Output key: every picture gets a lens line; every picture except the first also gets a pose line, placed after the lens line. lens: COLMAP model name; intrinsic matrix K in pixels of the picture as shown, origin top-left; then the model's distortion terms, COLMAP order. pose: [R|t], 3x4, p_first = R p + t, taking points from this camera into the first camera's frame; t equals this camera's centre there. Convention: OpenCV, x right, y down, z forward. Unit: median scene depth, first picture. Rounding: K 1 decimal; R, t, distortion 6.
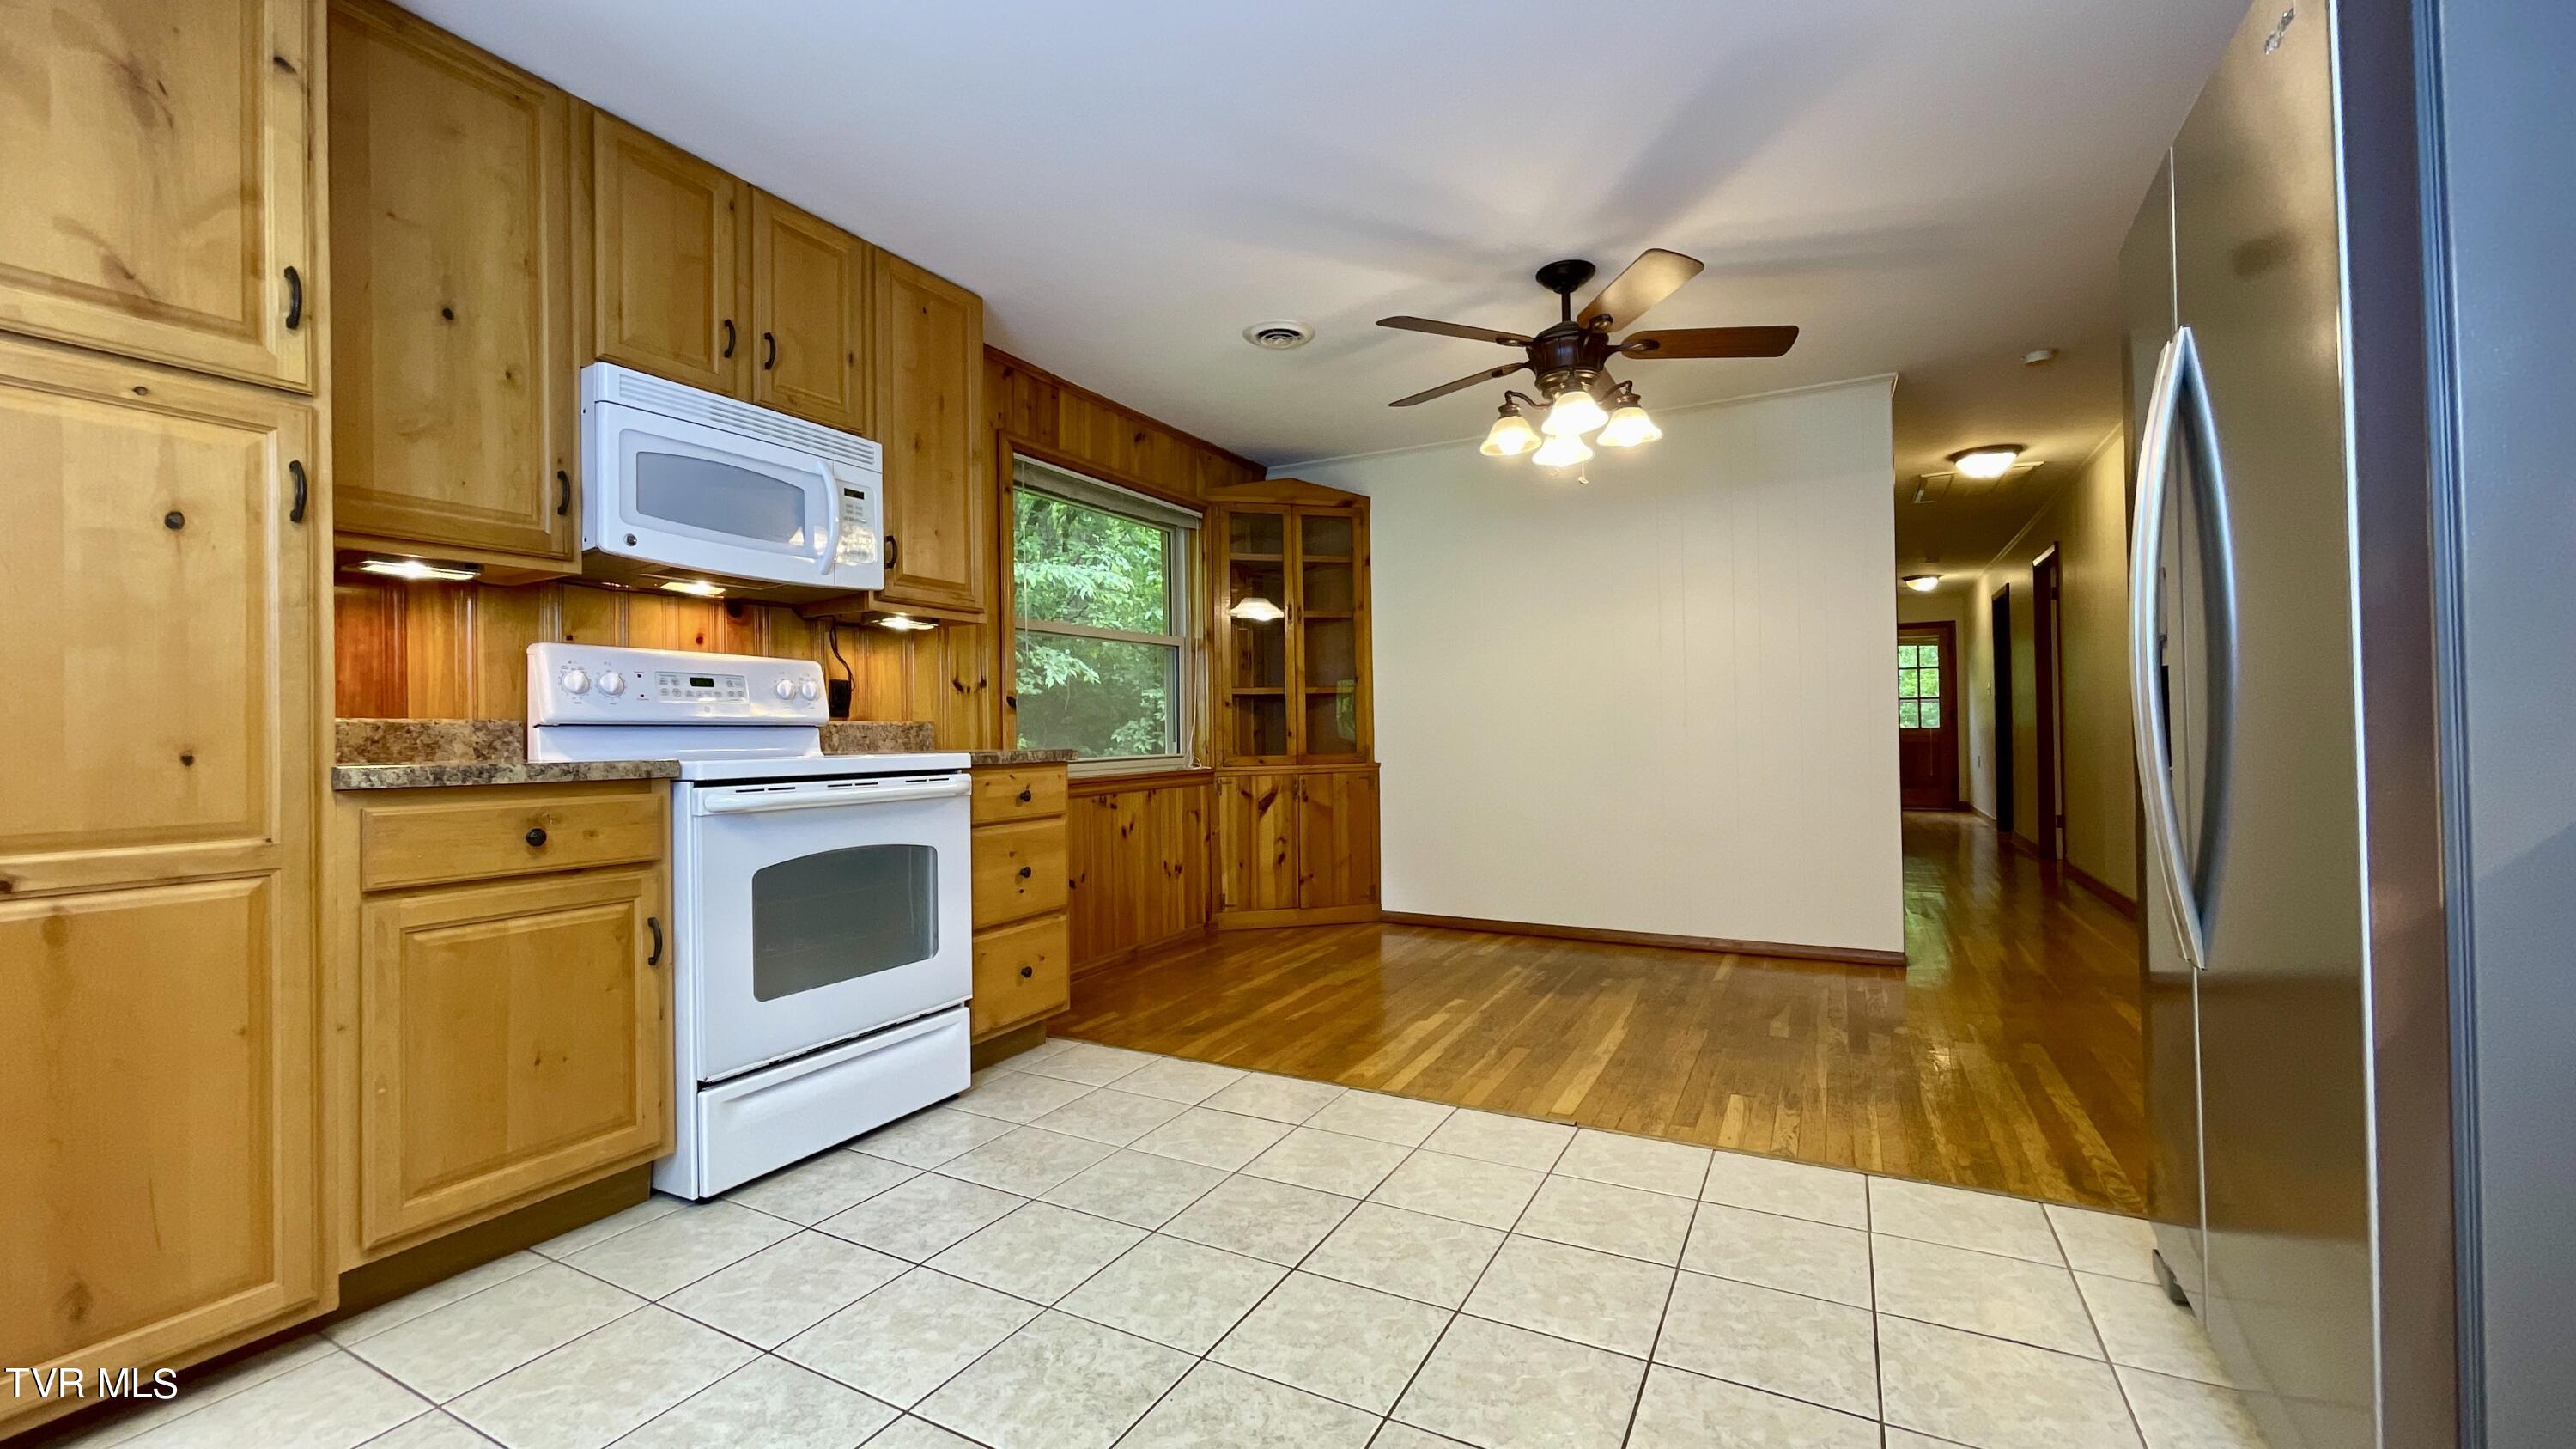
lens RADIAL K [[1052.3, 0, 1267.5], [0, 1052.3, 723.4], [0, 0, 1]] dist [-0.002688, 0.000383]
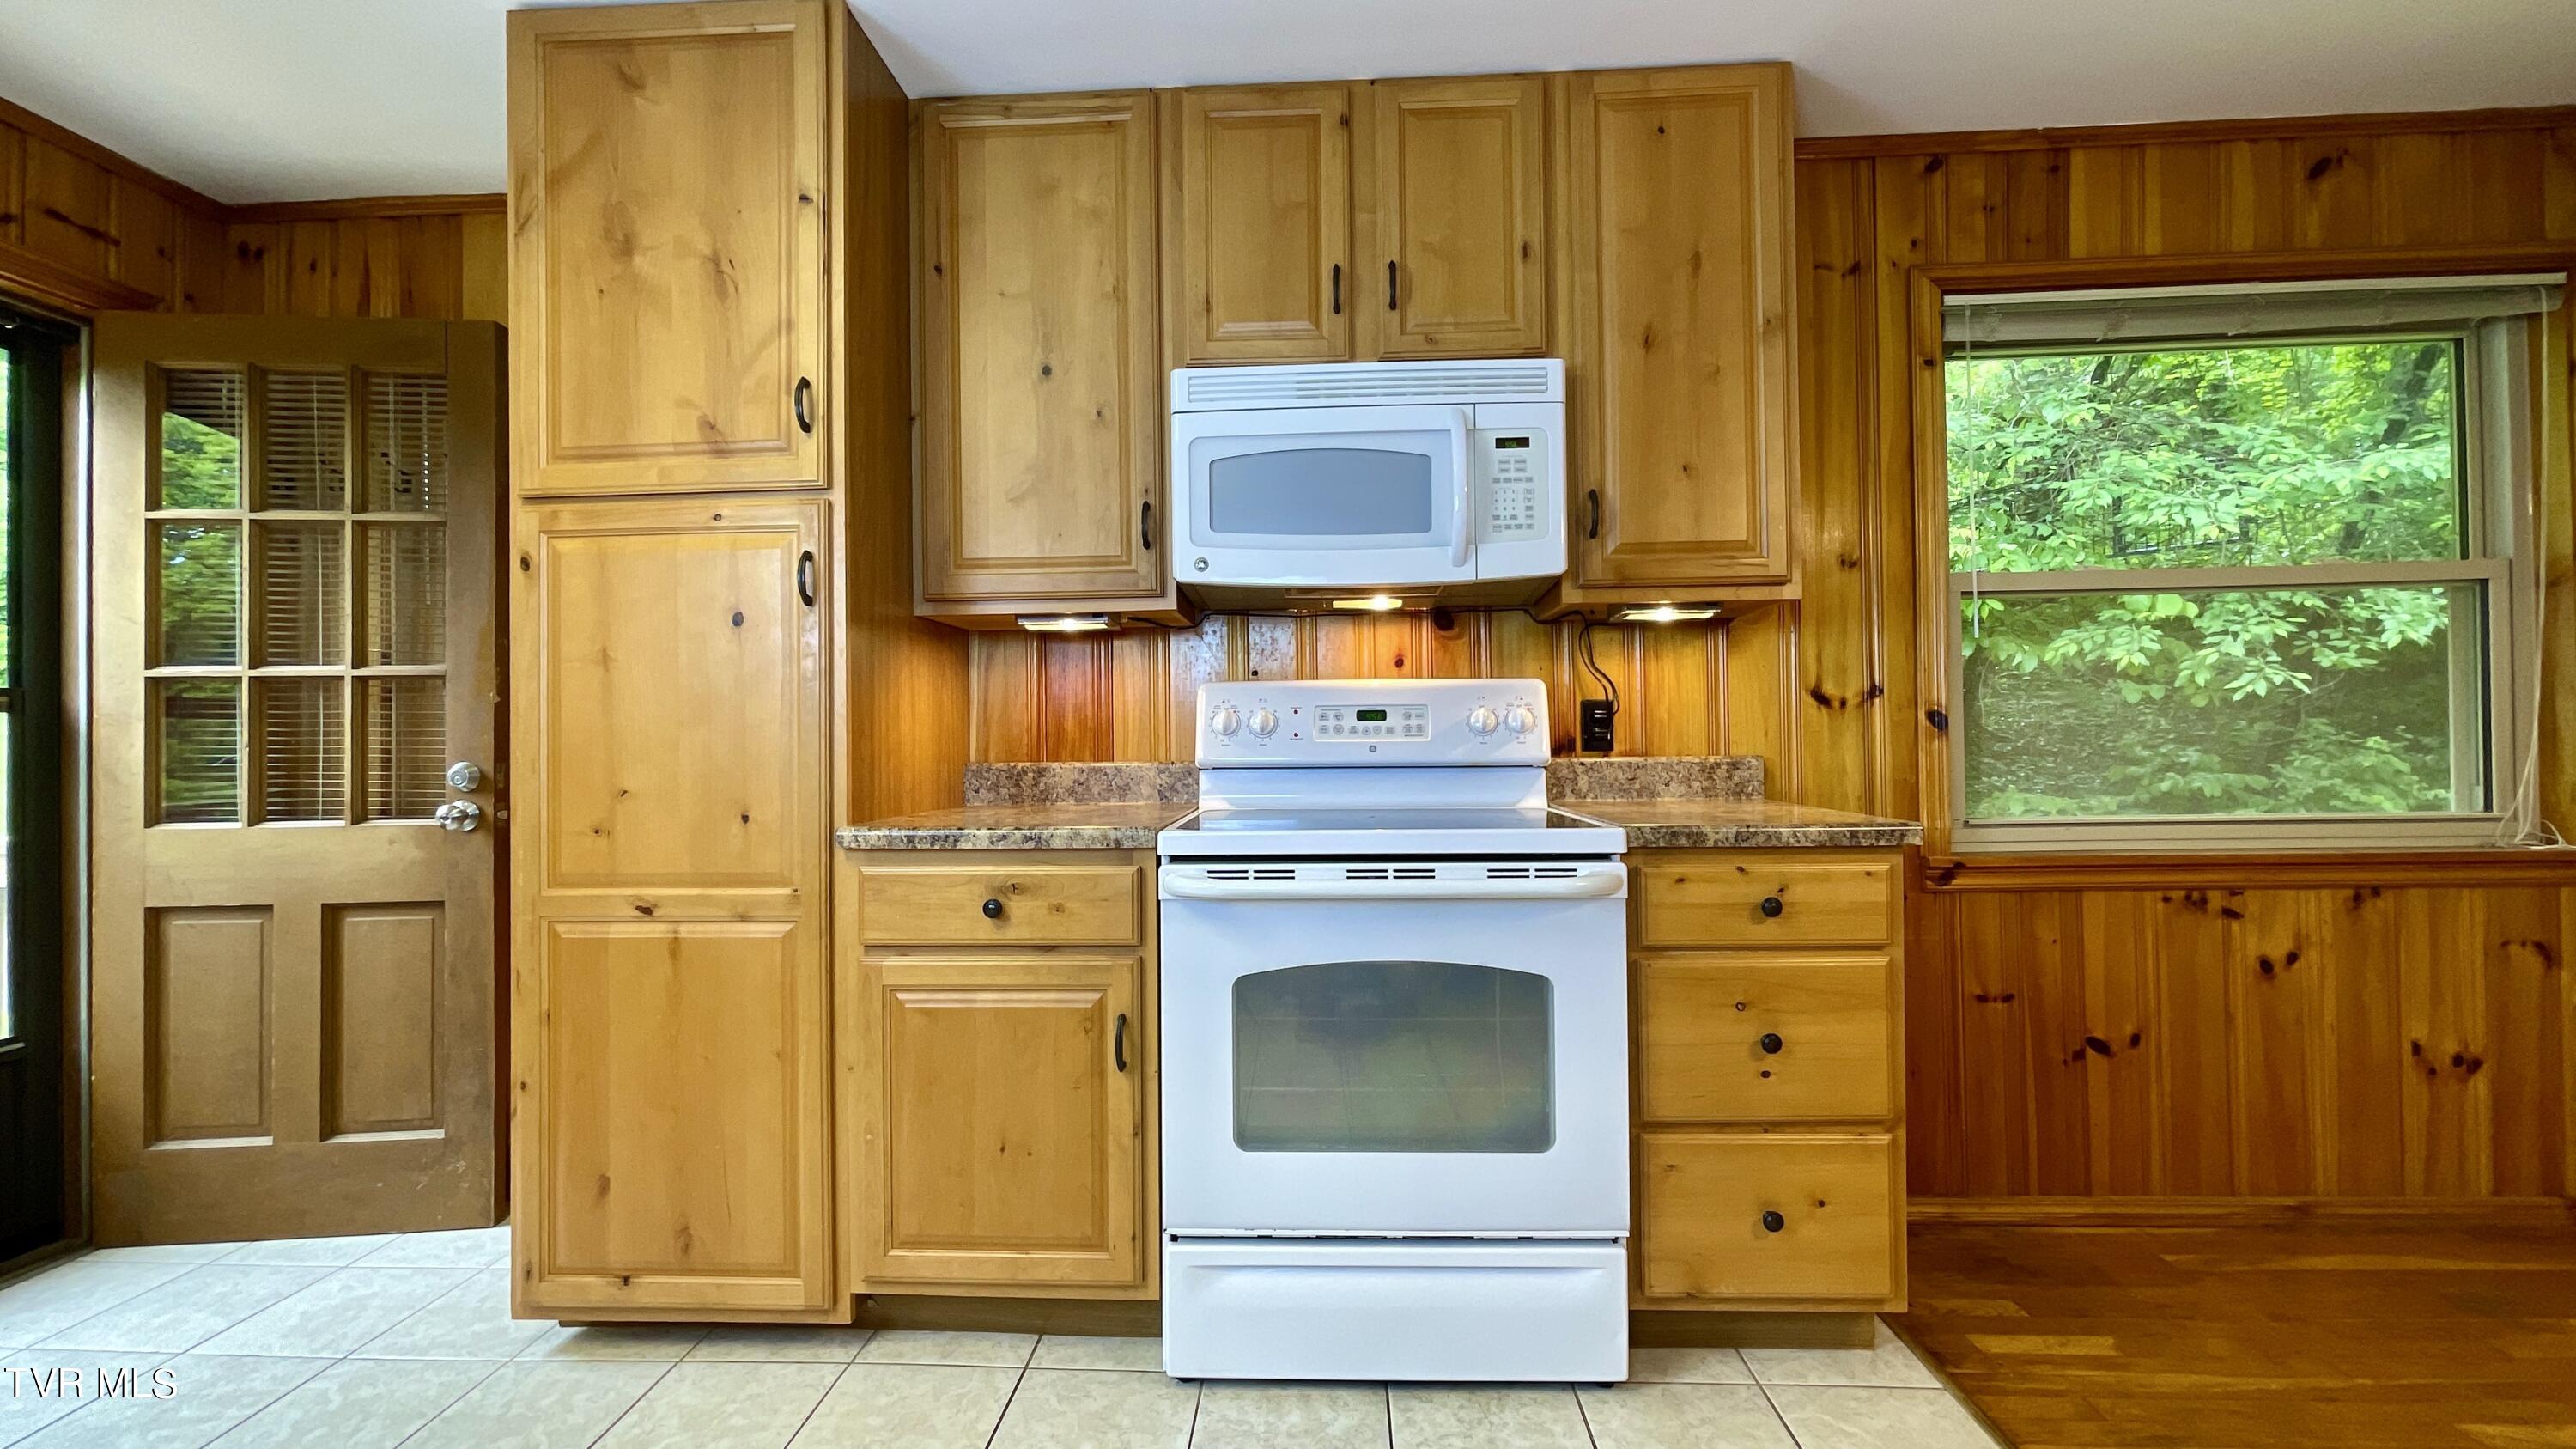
lens RADIAL K [[1052.3, 0, 1267.5], [0, 1052.3, 723.4], [0, 0, 1]] dist [-0.002688, 0.000383]
pose [[0.436167, 0.002077, -0.899863, 0.177797], [0.016023, 0.999821, 0.010074, -0.043625], [0.899723, -0.018813, 0.436056, 0.578045]]
